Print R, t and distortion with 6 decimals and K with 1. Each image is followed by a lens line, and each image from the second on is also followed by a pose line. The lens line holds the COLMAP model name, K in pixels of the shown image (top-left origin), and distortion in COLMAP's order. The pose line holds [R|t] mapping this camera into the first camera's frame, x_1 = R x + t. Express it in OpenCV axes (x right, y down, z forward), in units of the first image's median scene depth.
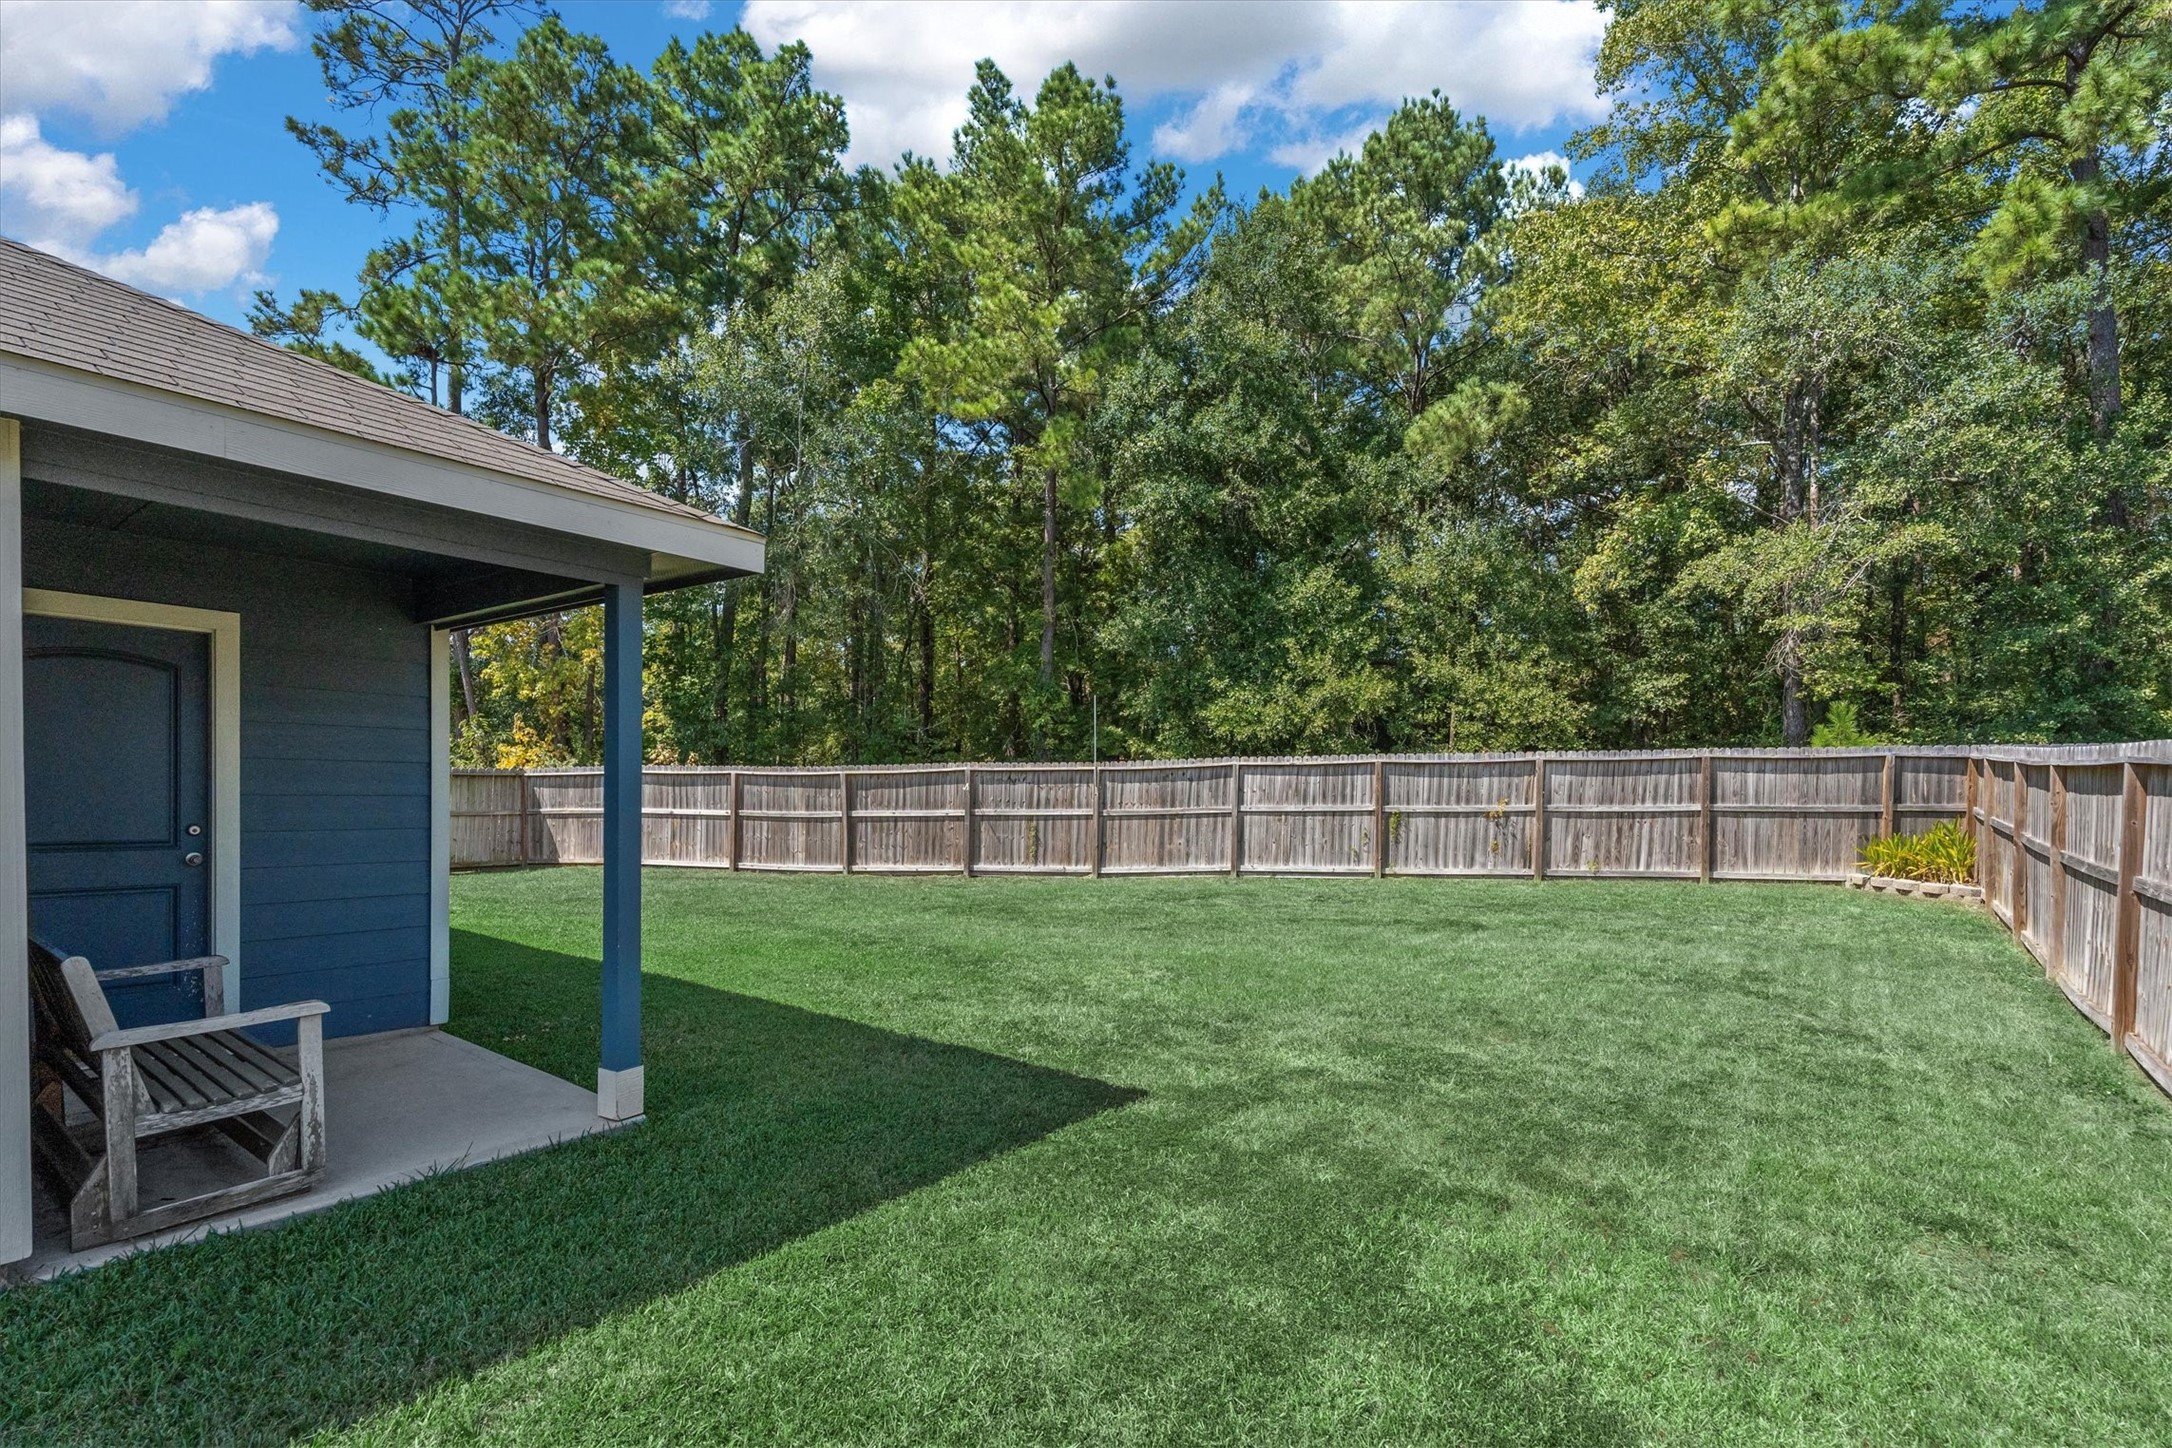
lens RADIAL K [[1023.8, 0, 1089.3], [0, 1023.8, 761.8], [0, 0, 1]] dist [0.002514, -0.000314]
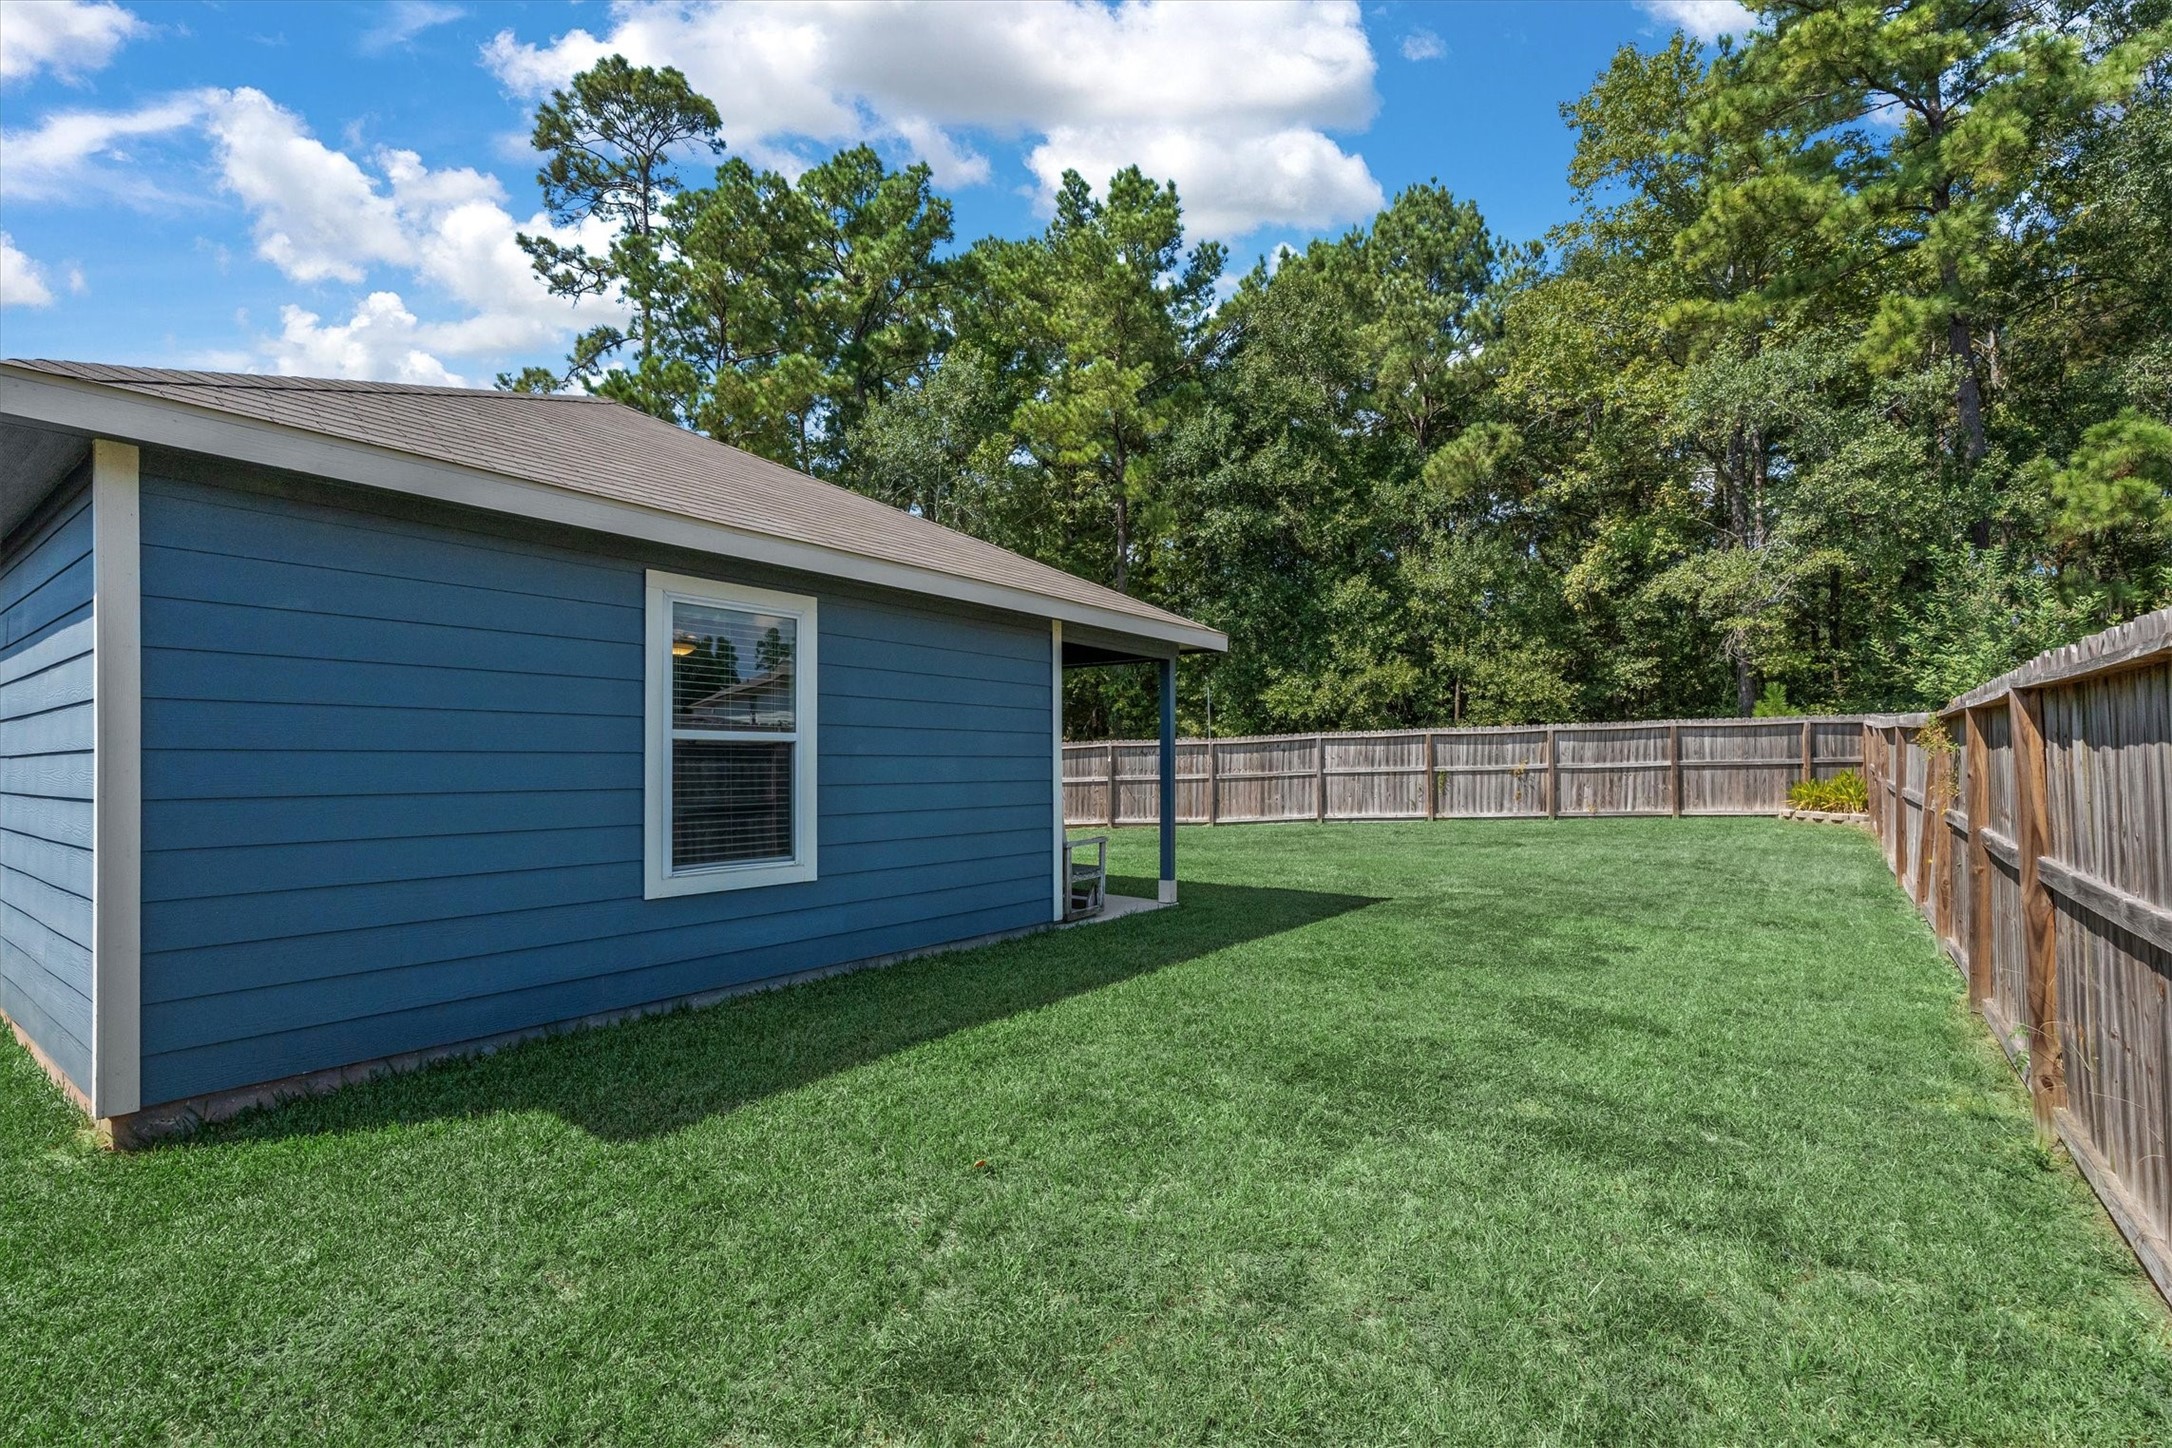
lens RADIAL K [[979.6, 0, 1084.6], [0, 979.6, 712.7], [0, 0, 1]] dist [0.000473, 0.000108]
pose [[0.999819, -0.018274, -0.005232, -0.108239], [0.018120, 0.999444, -0.028004, -0.000108], [0.005740, 0.027904, 0.999594, -0.191448]]
